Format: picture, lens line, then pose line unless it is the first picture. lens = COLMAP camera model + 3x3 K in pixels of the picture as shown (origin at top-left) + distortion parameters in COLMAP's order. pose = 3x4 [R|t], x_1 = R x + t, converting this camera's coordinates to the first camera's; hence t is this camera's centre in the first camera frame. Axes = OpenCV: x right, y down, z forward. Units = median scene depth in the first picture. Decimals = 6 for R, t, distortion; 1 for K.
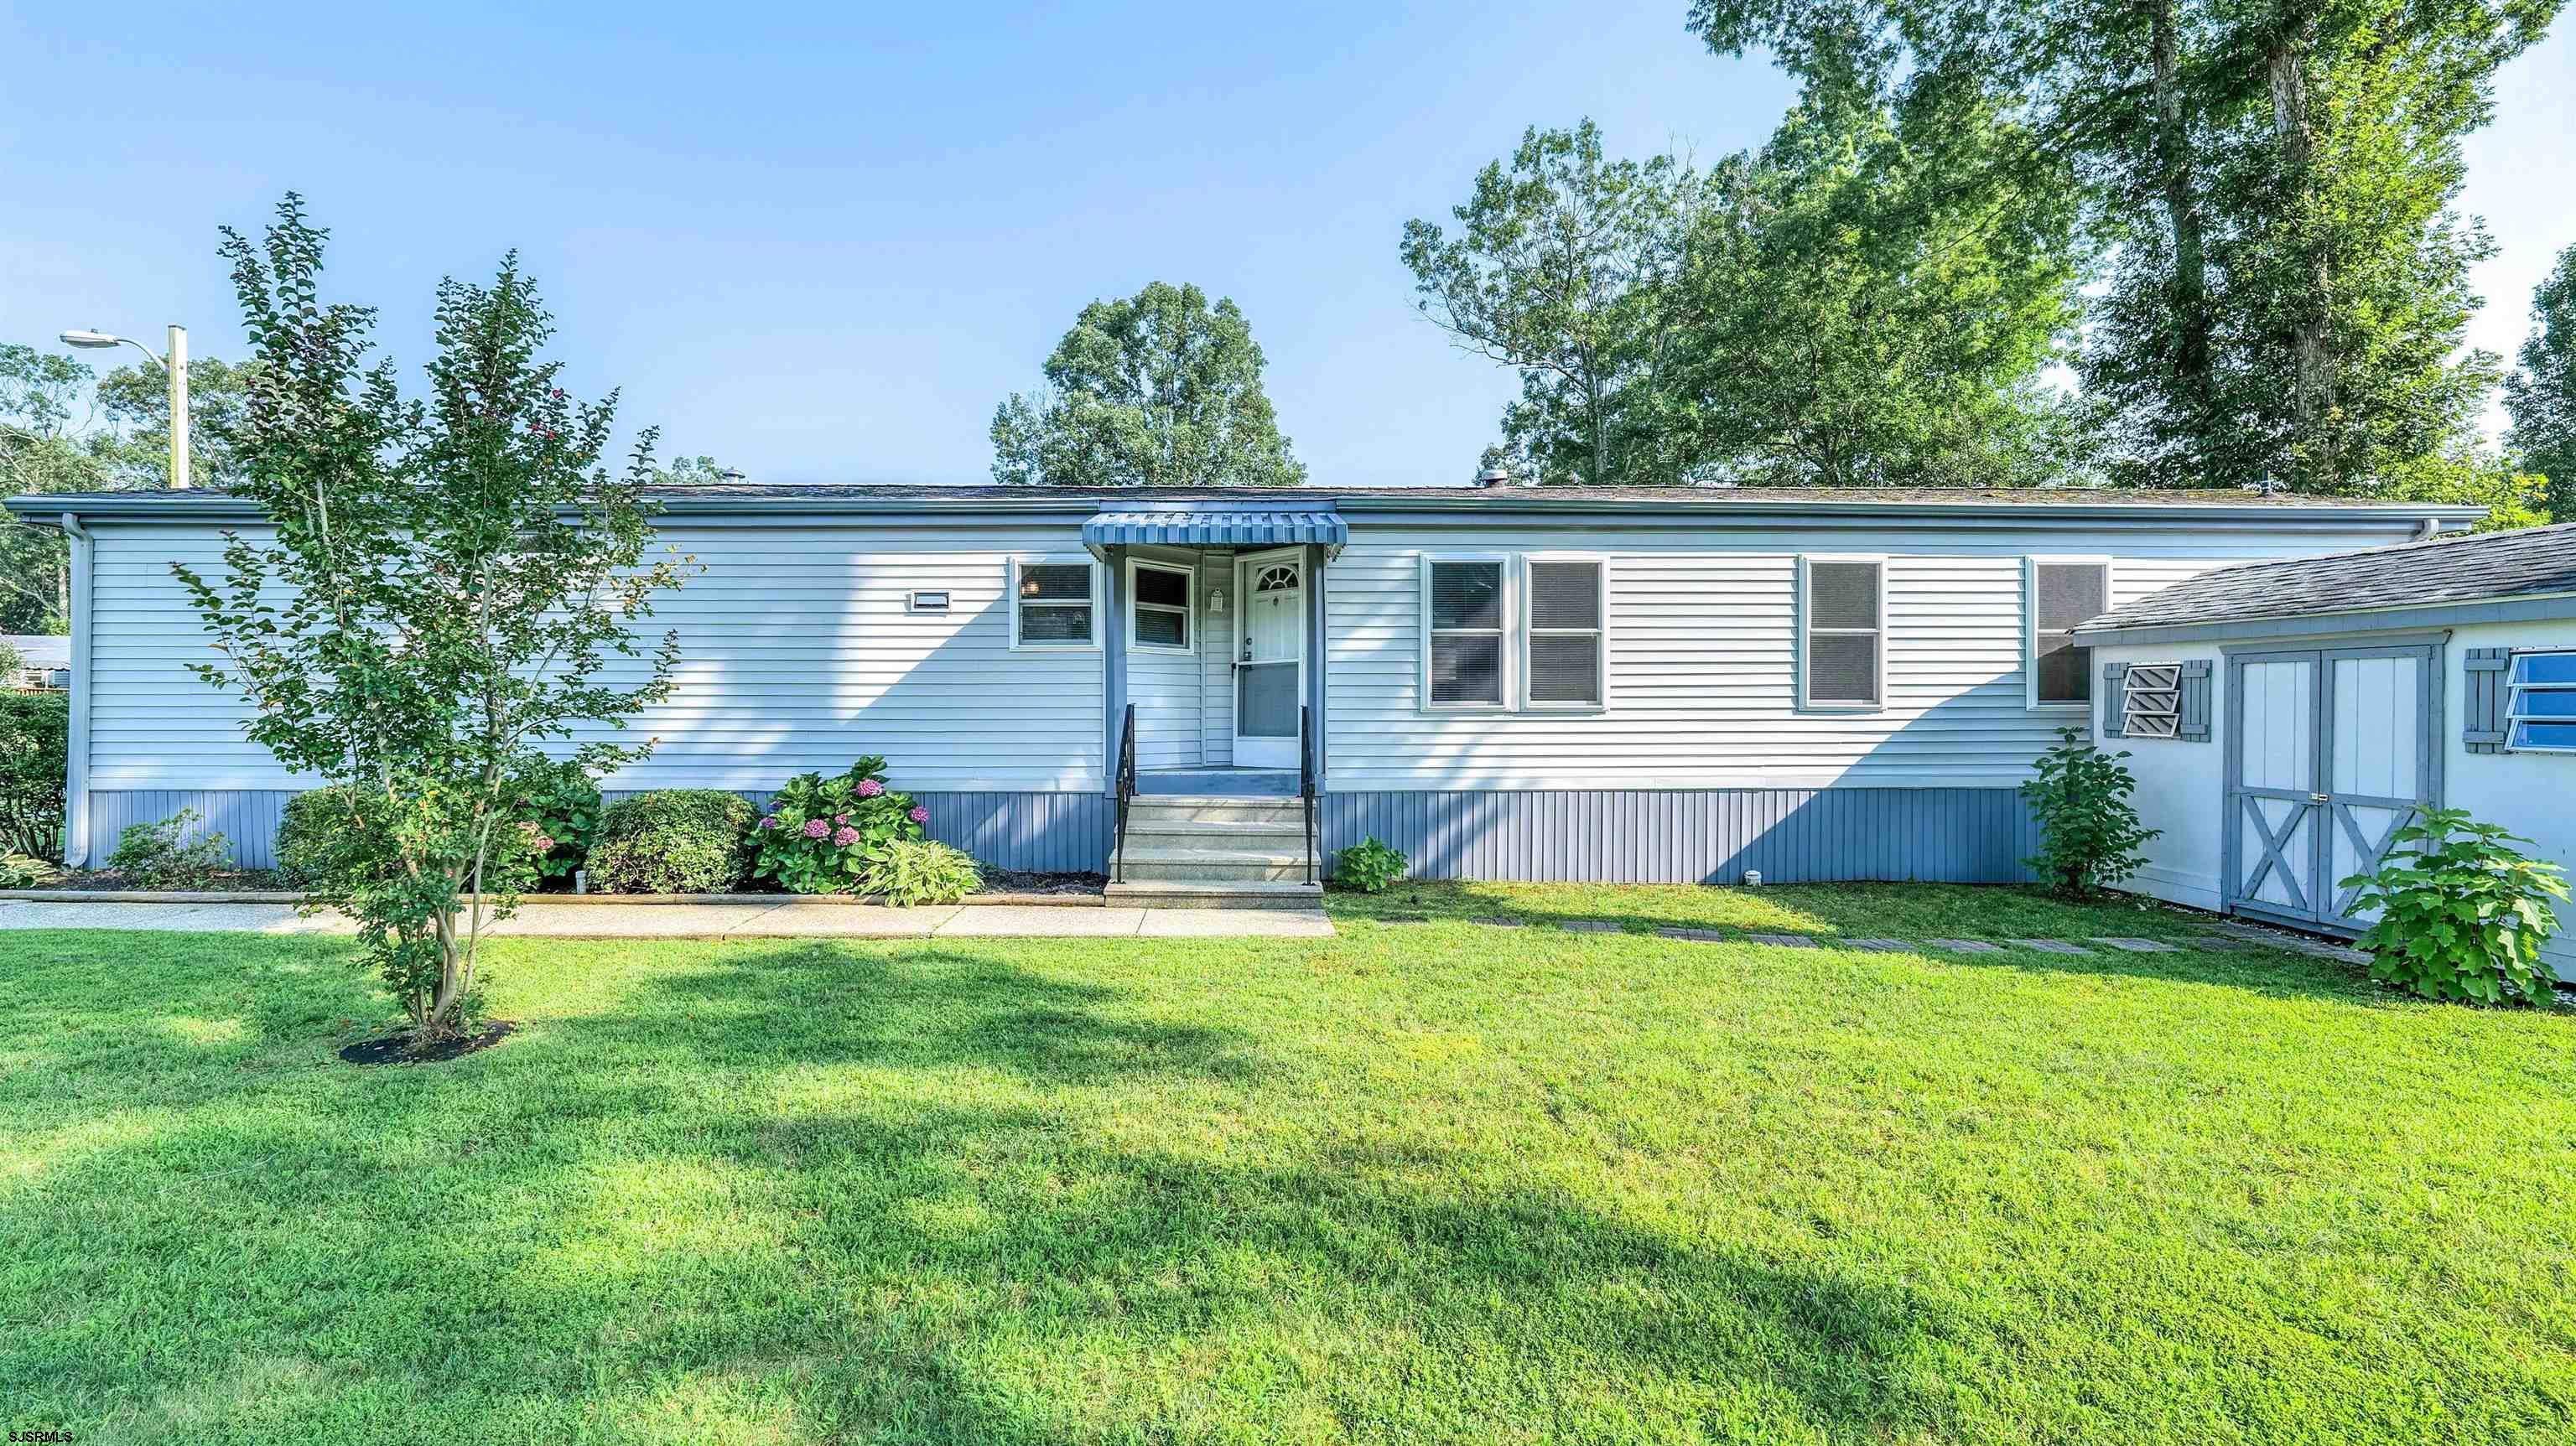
lens RADIAL K [[1071.0, 0, 1274.1], [0, 1071.0, 717.3], [0, 0, 1]] dist [-0.001705, -0.000197]
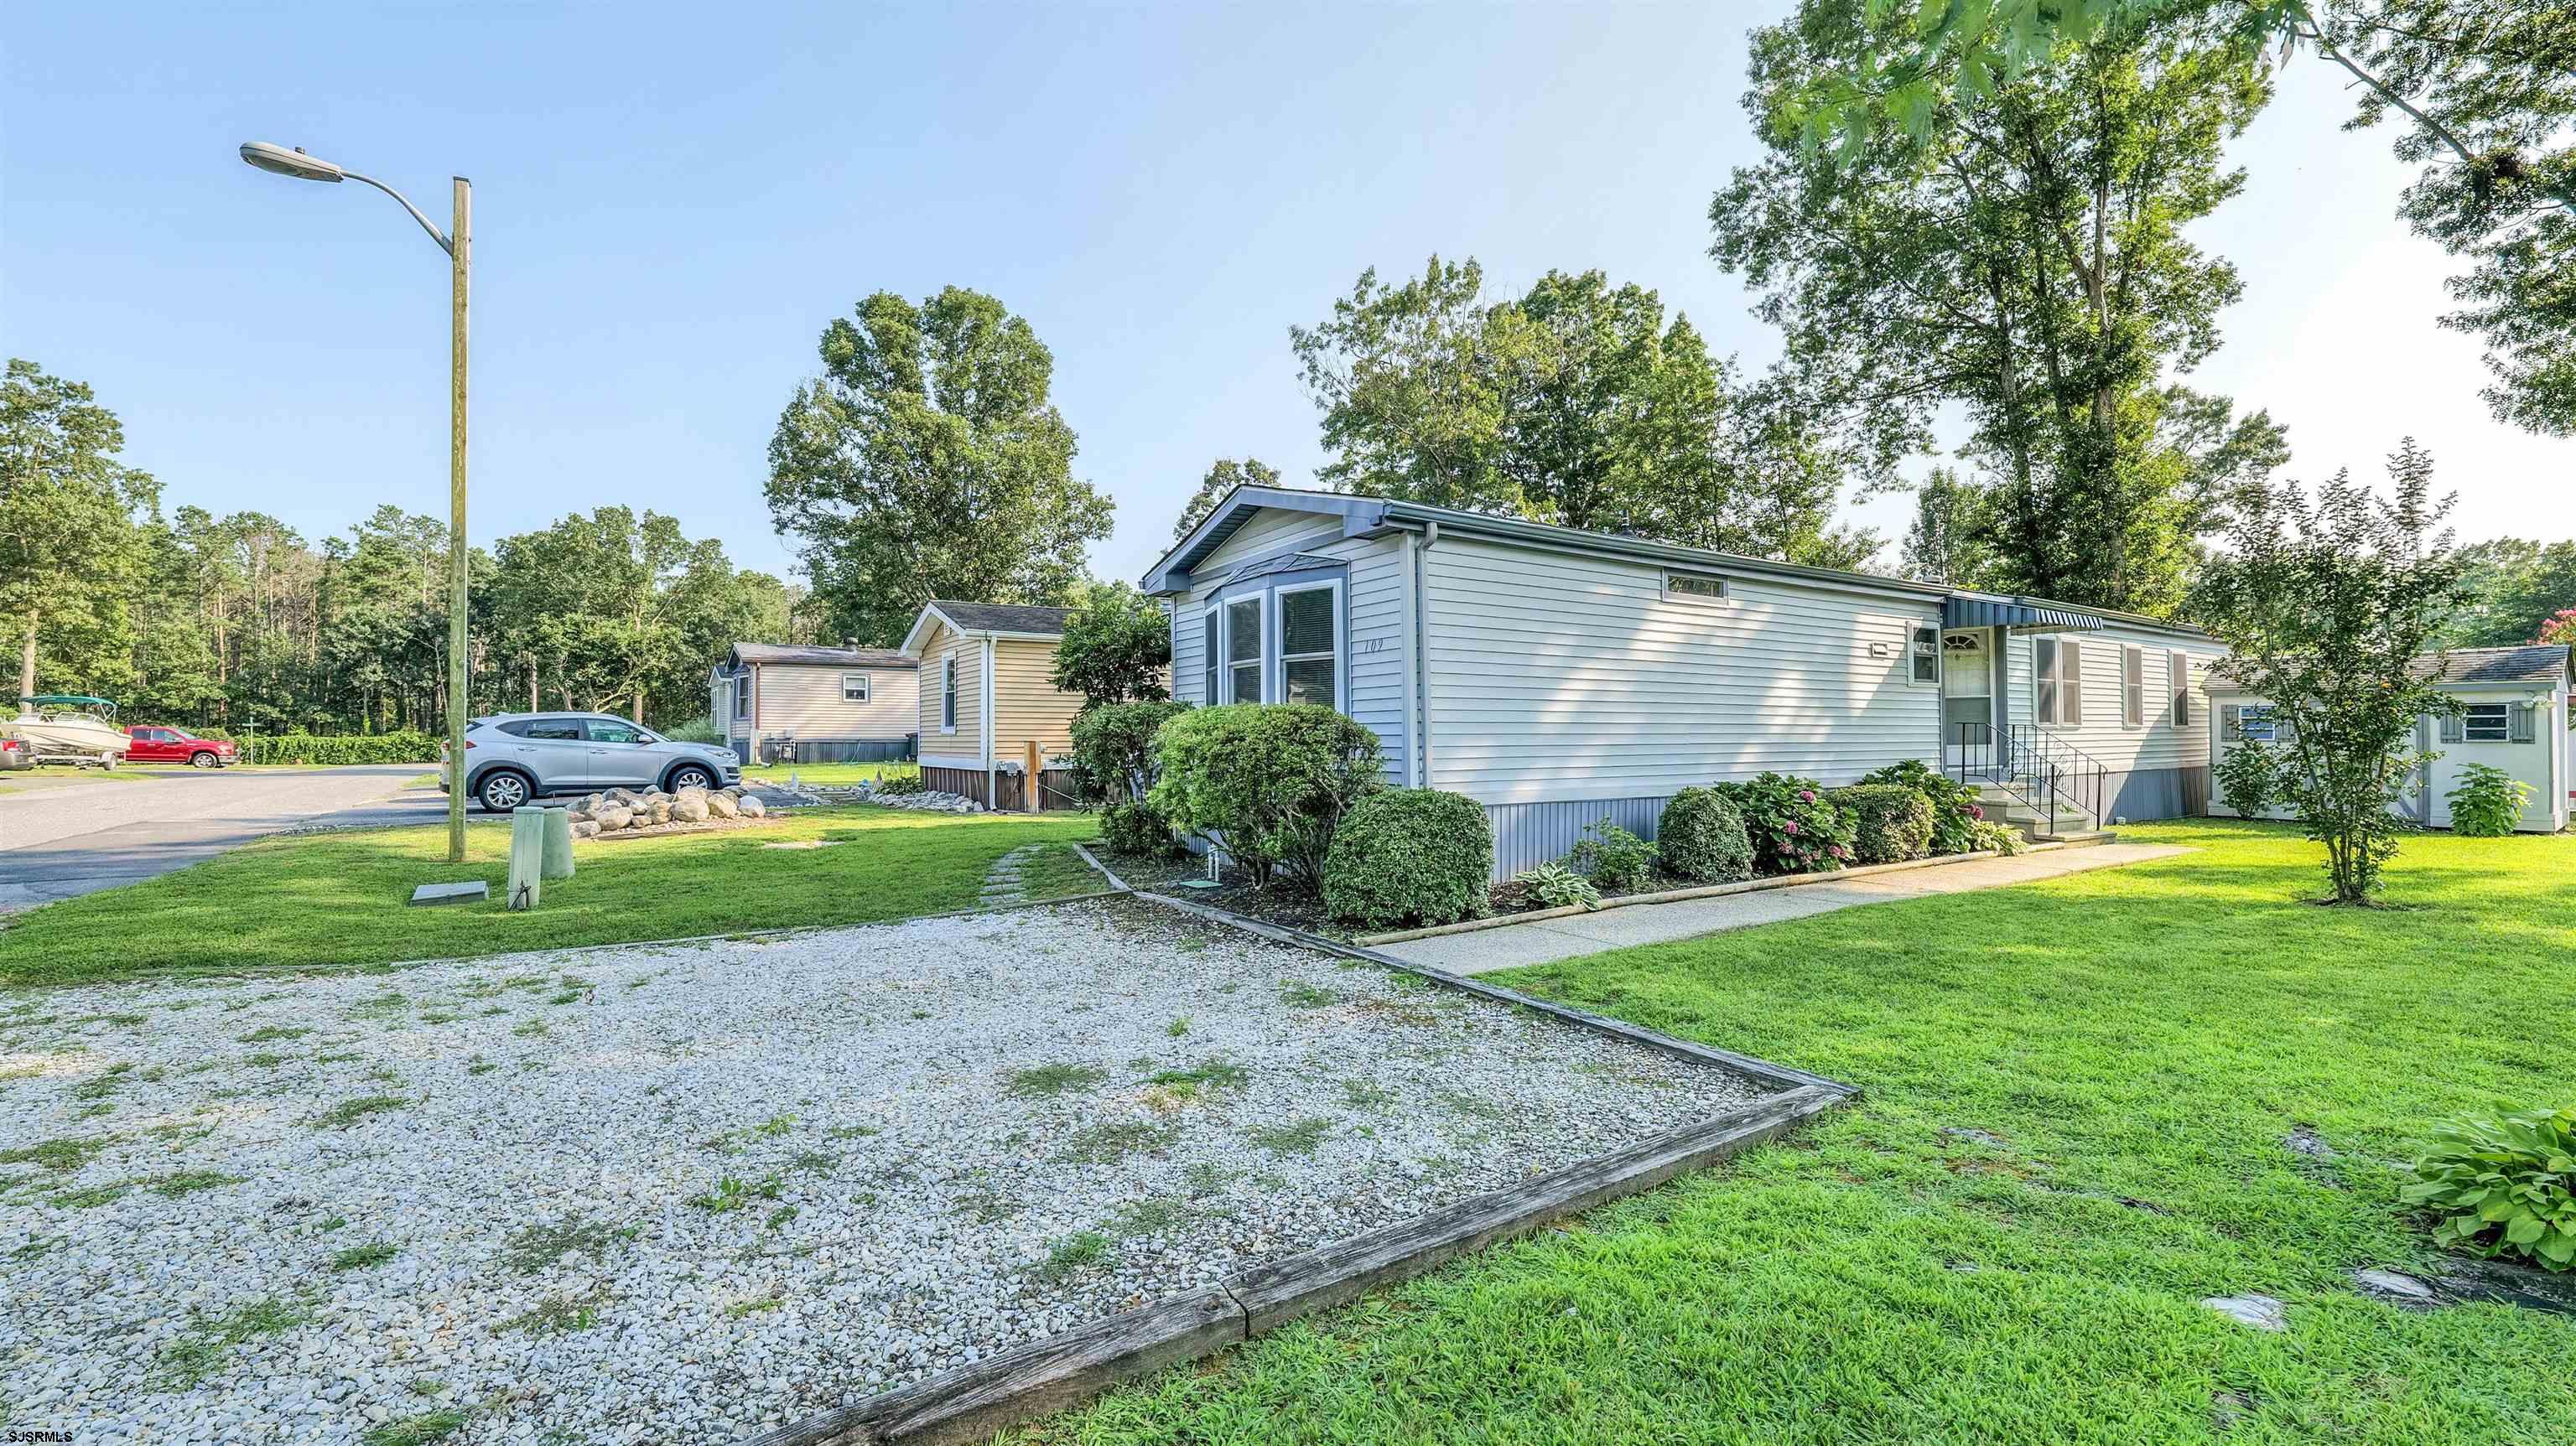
lens RADIAL K [[971.3, 0, 1288.0], [0, 971.3, 723.0], [0, 0, 1]] dist [-0.001597, -0.000158]
pose [[0.851026, 0.000918, 0.525123, -1.666566], [-0.000088, 0.999999, -0.001606, -0.009067], [-0.525124, 0.001321, 0.851025, 0.315043]]
